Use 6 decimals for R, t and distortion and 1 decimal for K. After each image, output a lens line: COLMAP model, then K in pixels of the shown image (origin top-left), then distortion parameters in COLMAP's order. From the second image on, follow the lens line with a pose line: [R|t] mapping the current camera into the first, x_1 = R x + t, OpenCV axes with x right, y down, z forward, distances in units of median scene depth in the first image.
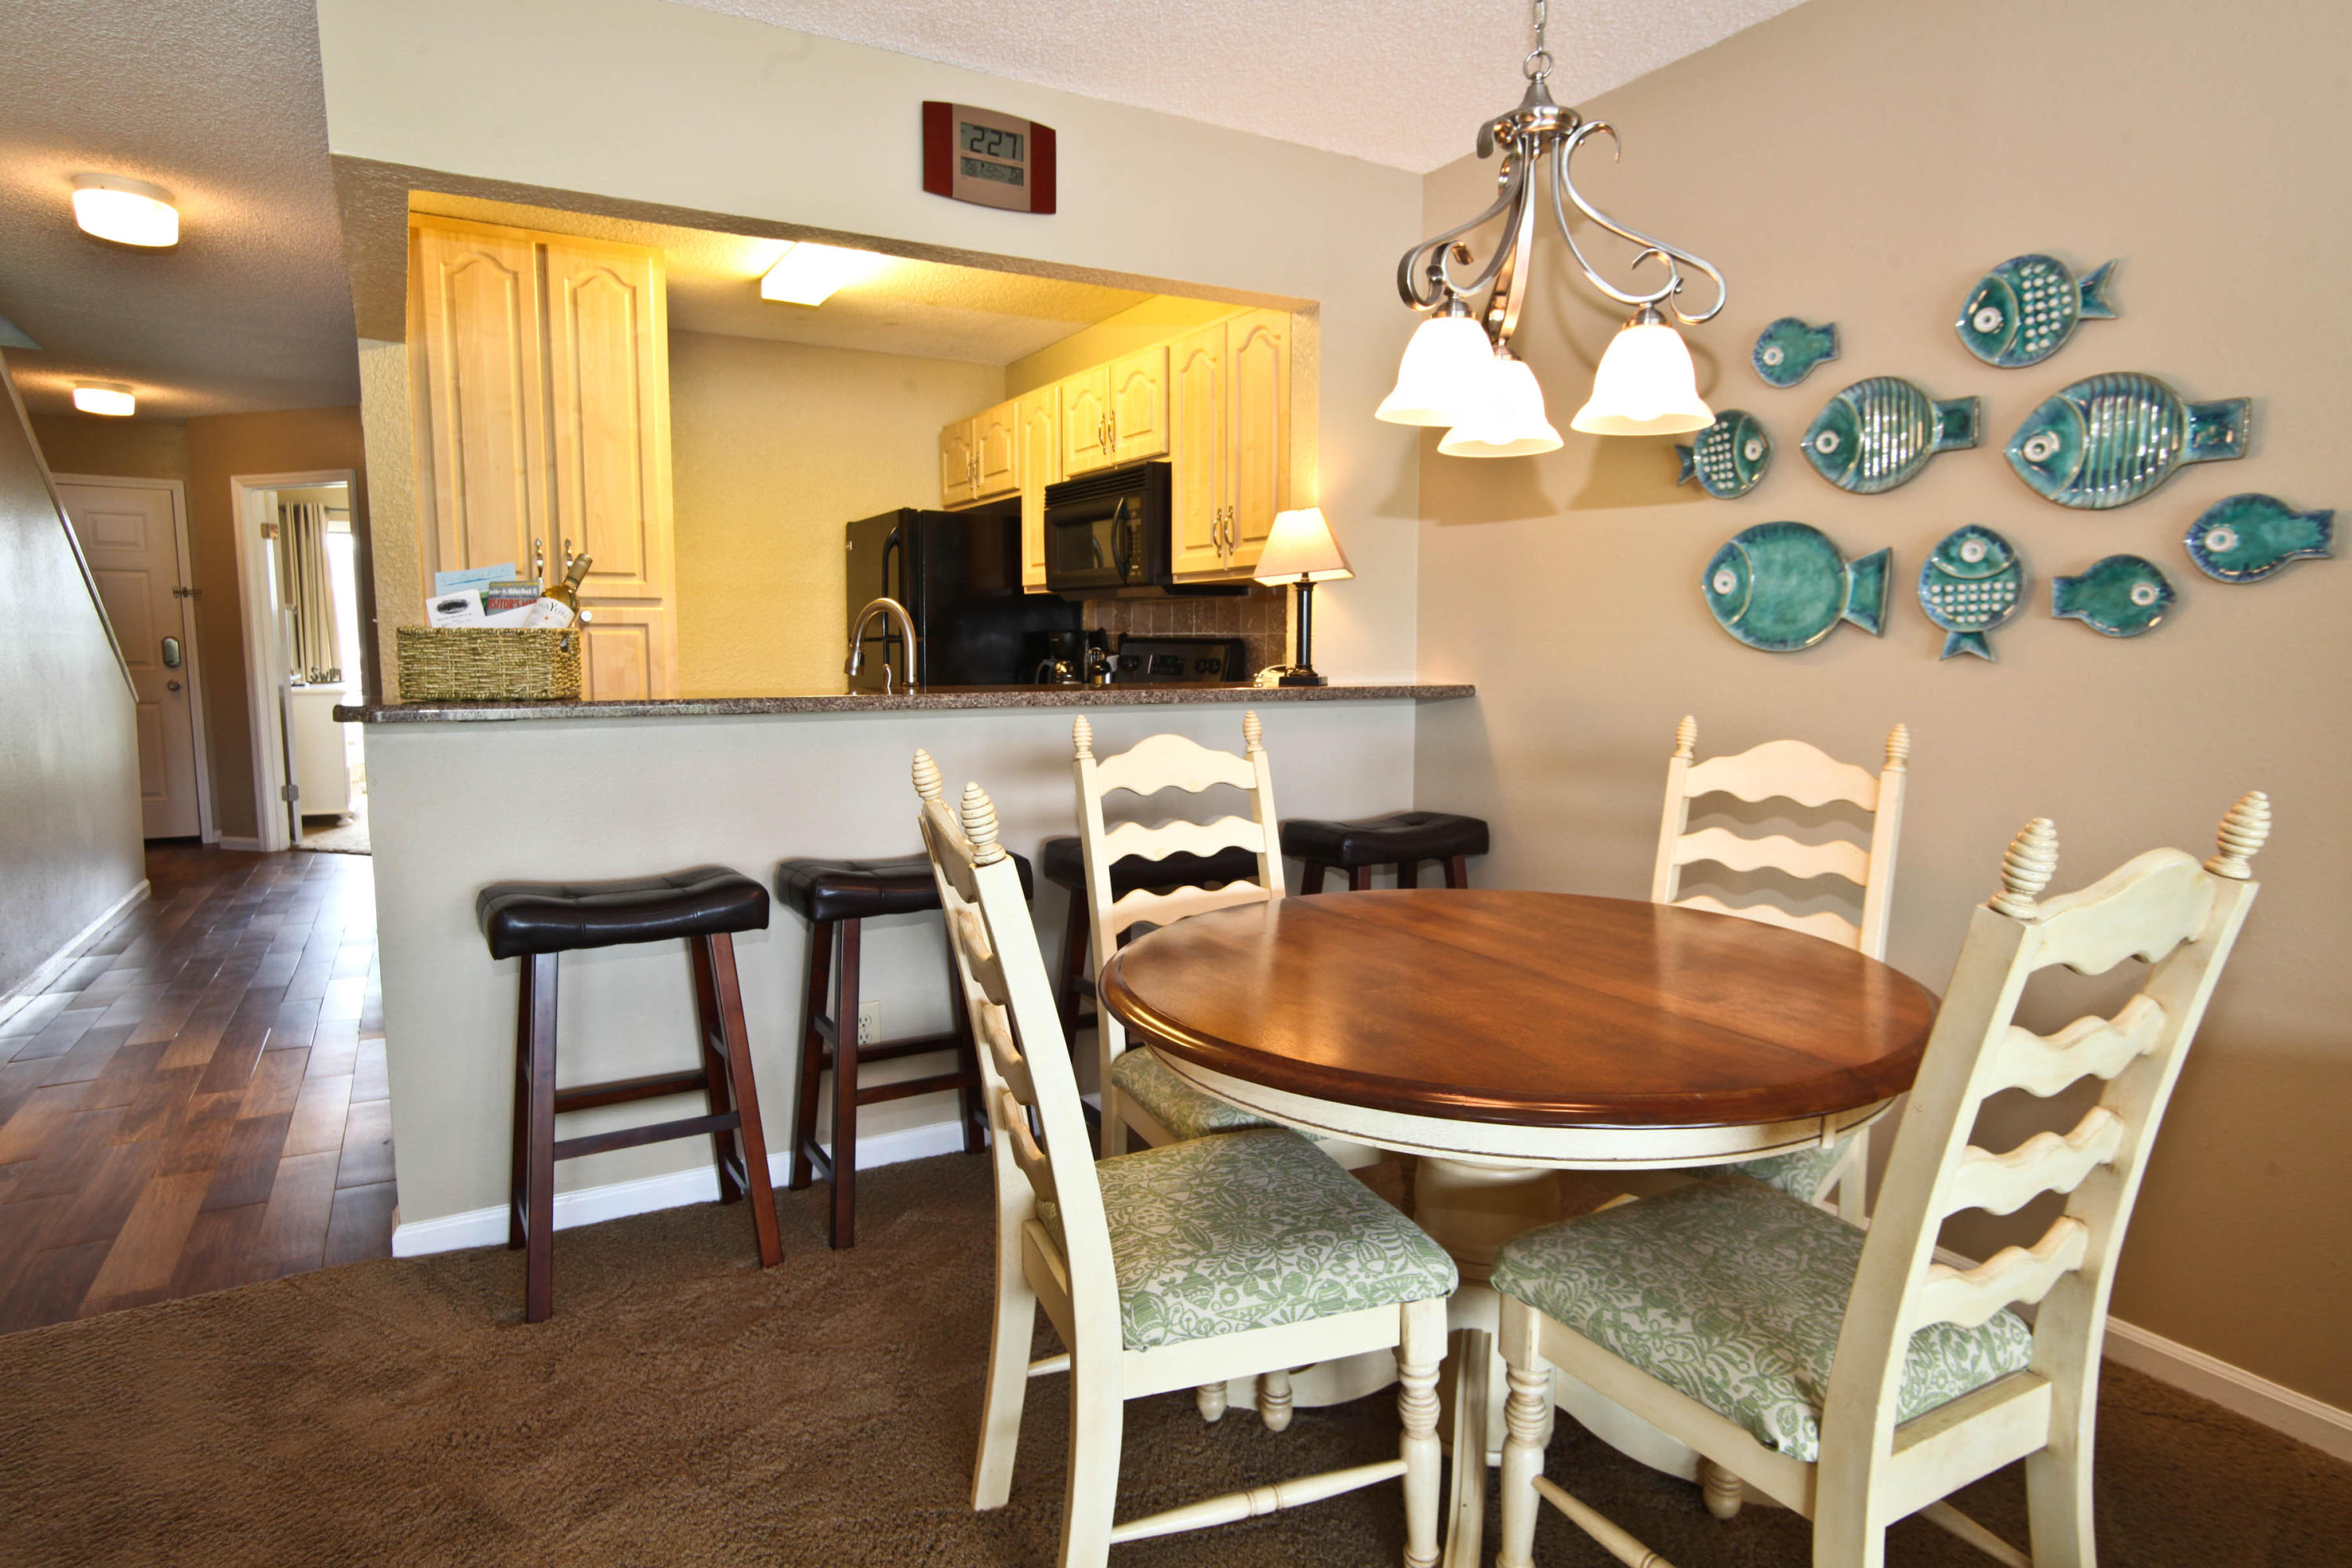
lens RADIAL K [[1283.7, 0, 1176.0], [0, 1283.7, 784.0], [0, 0, 1]] dist [-0.061915, 0.050221]
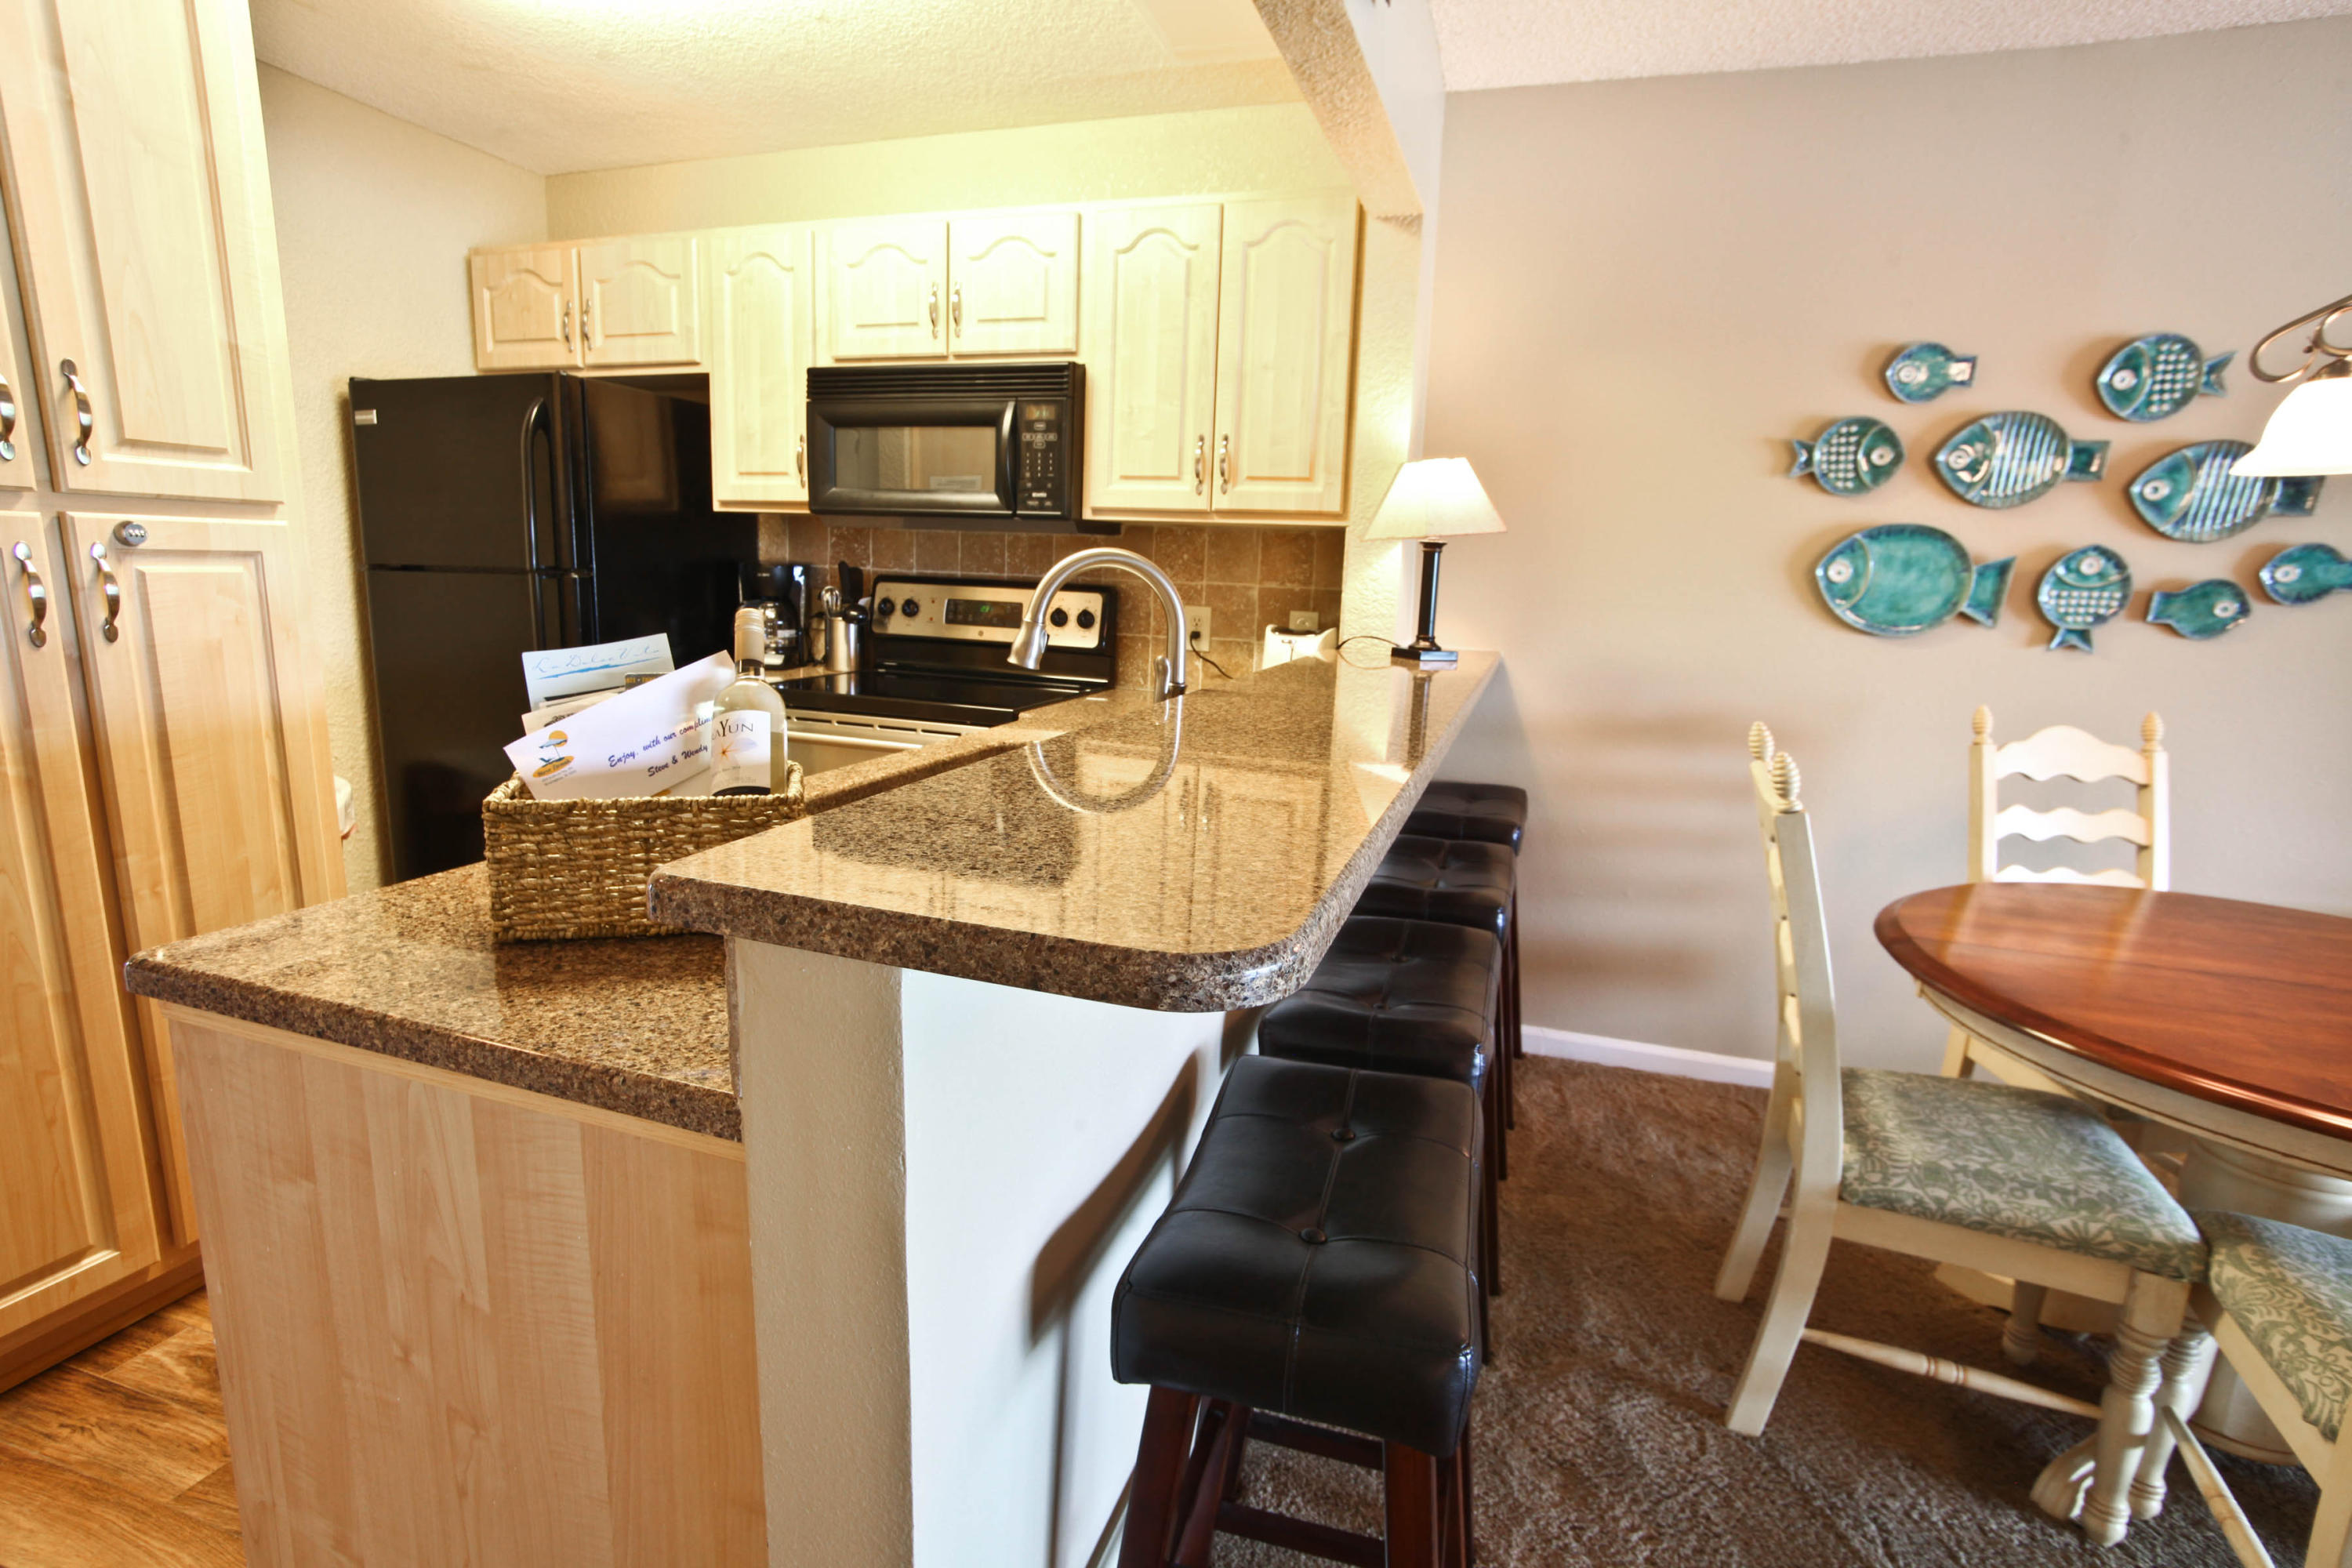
lens RADIAL K [[1135.4, 0, 1176.0], [0, 1135.4, 784.0], [0, 0, 1]] dist [-0.067736, 0.035875]
pose [[0.751776, -0.103359, 0.651268, -0.789017], [0.037428, 0.992735, 0.114348, -0.125669], [-0.658356, -0.061589, 0.750183, 0.749348]]
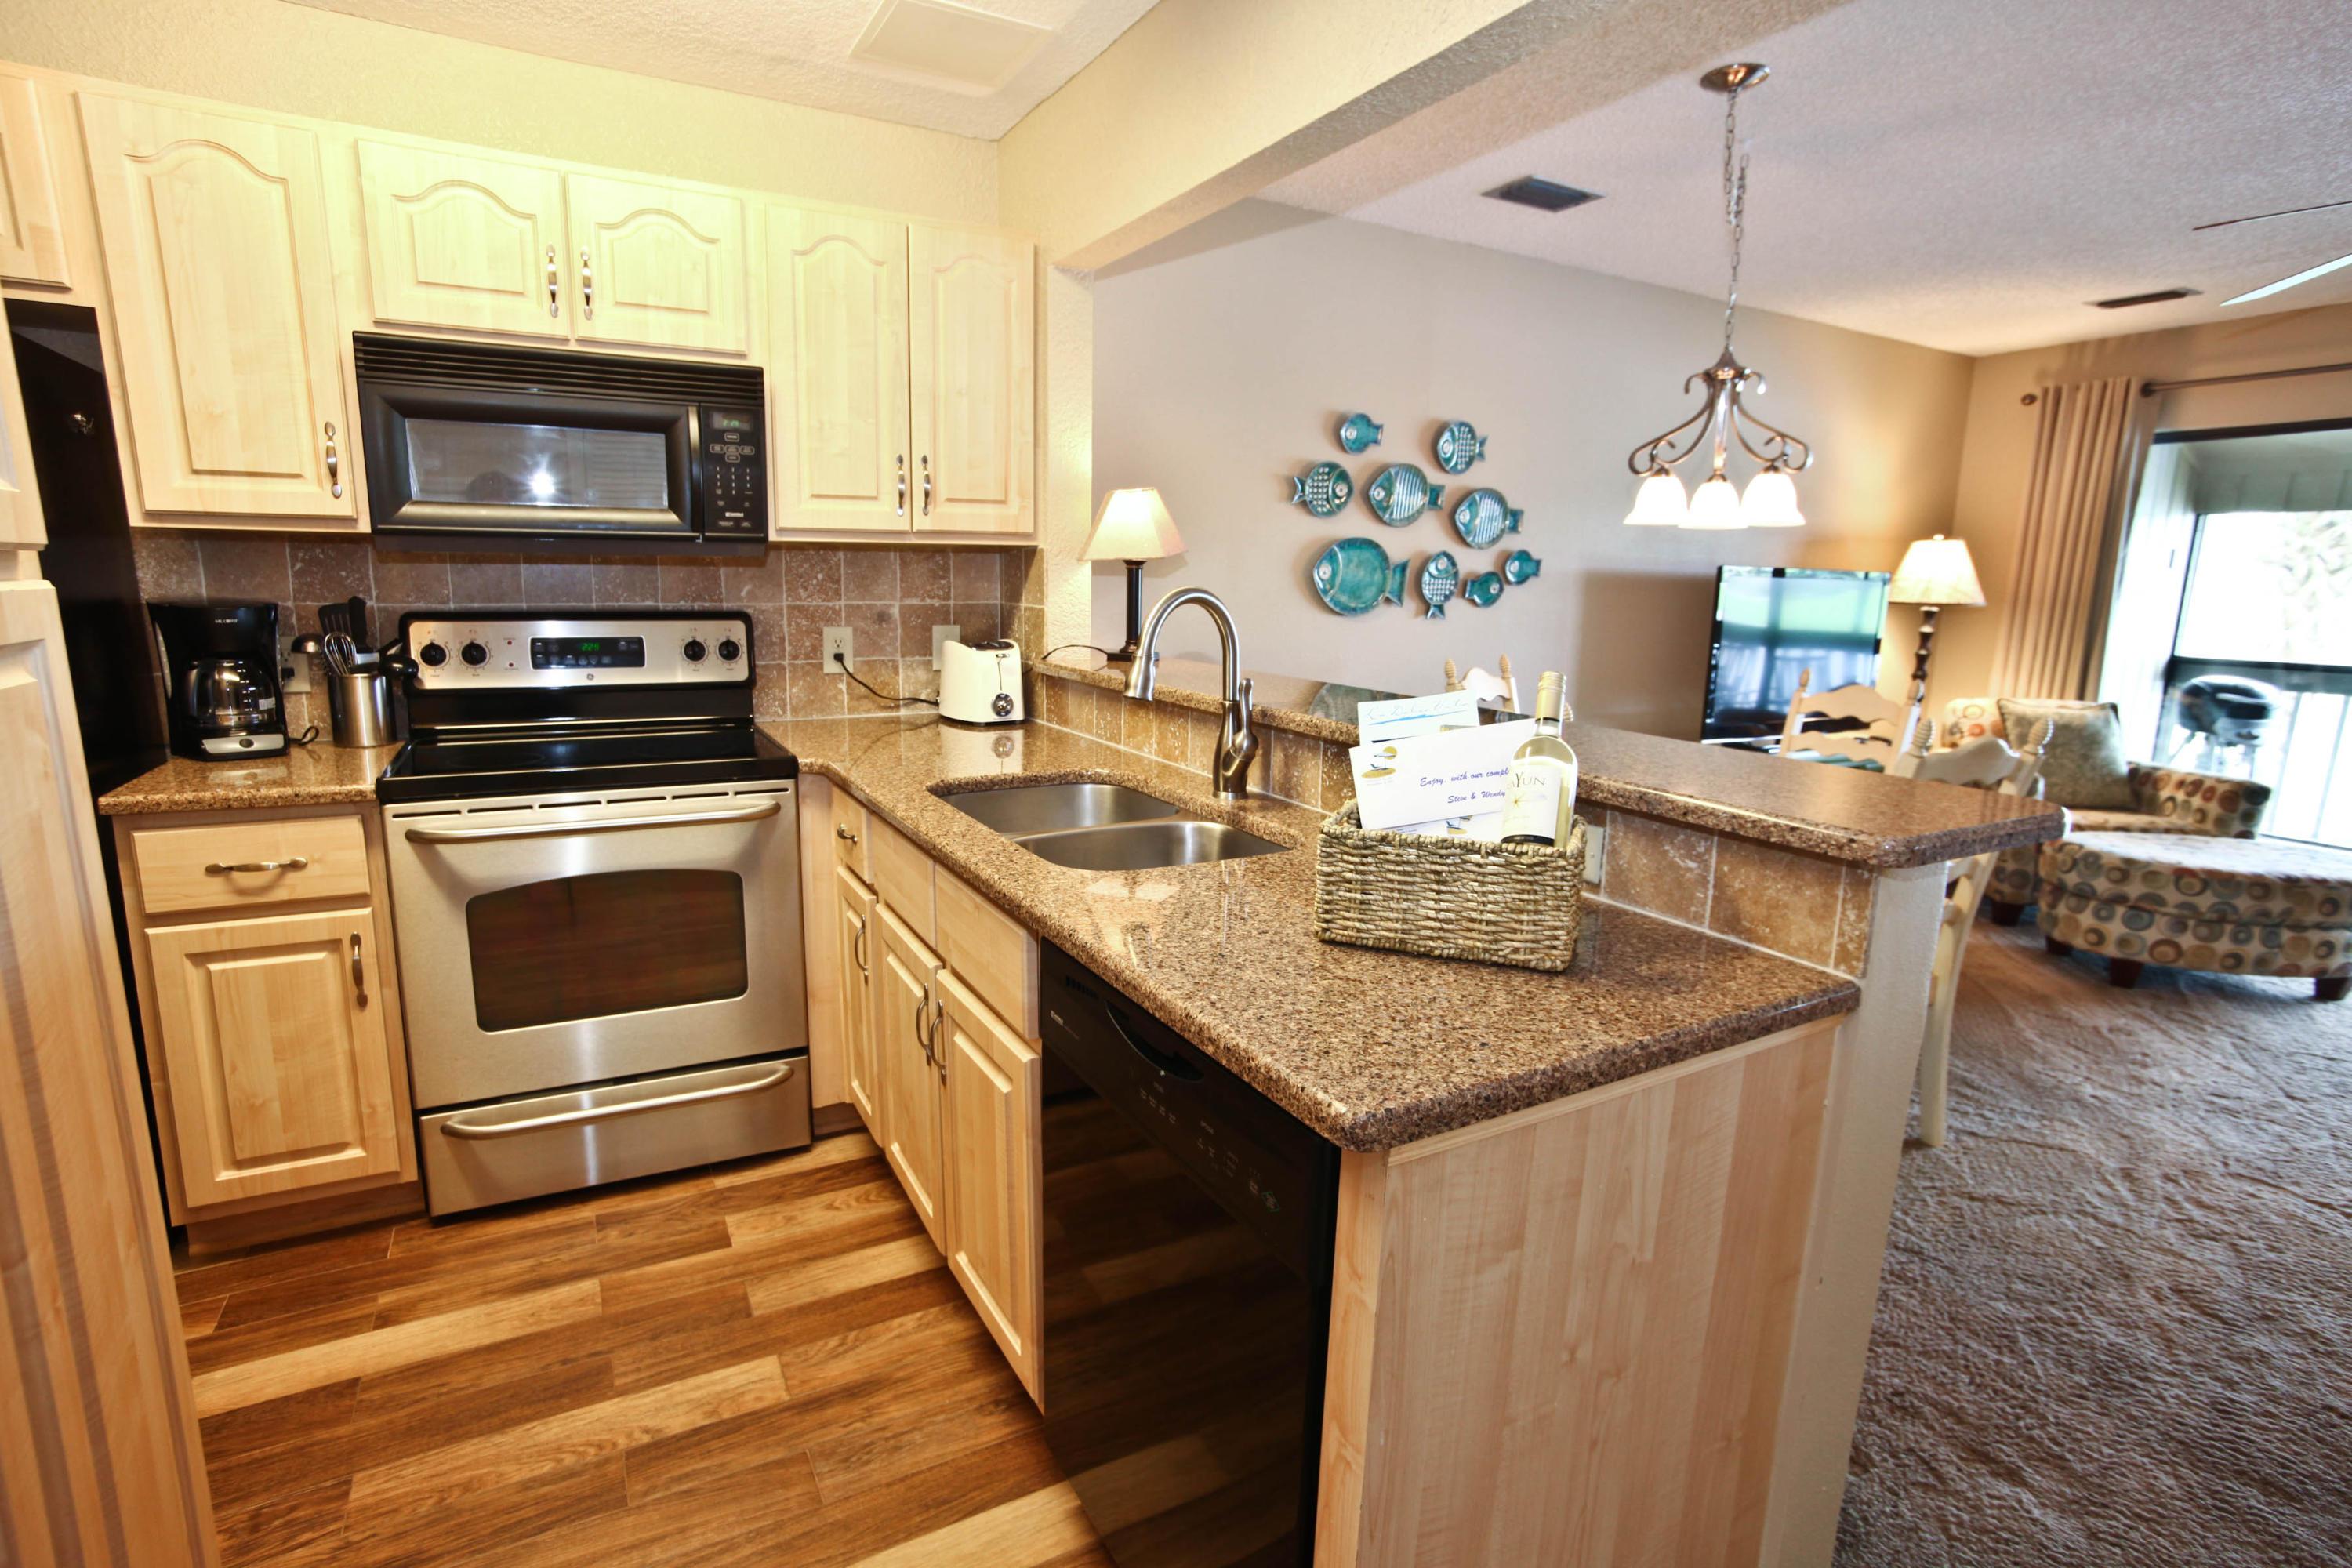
lens RADIAL K [[1135.4, 0, 1176.0], [0, 1135.4, 784.0], [0, 0, 1]] dist [-0.067736, 0.035875]
pose [[0.028504, -0.191013, 0.981174, -1.169860], [0.091069, 0.977987, 0.187747, -0.214009], [-0.995437, 0.084003, 0.045272, 1.343272]]
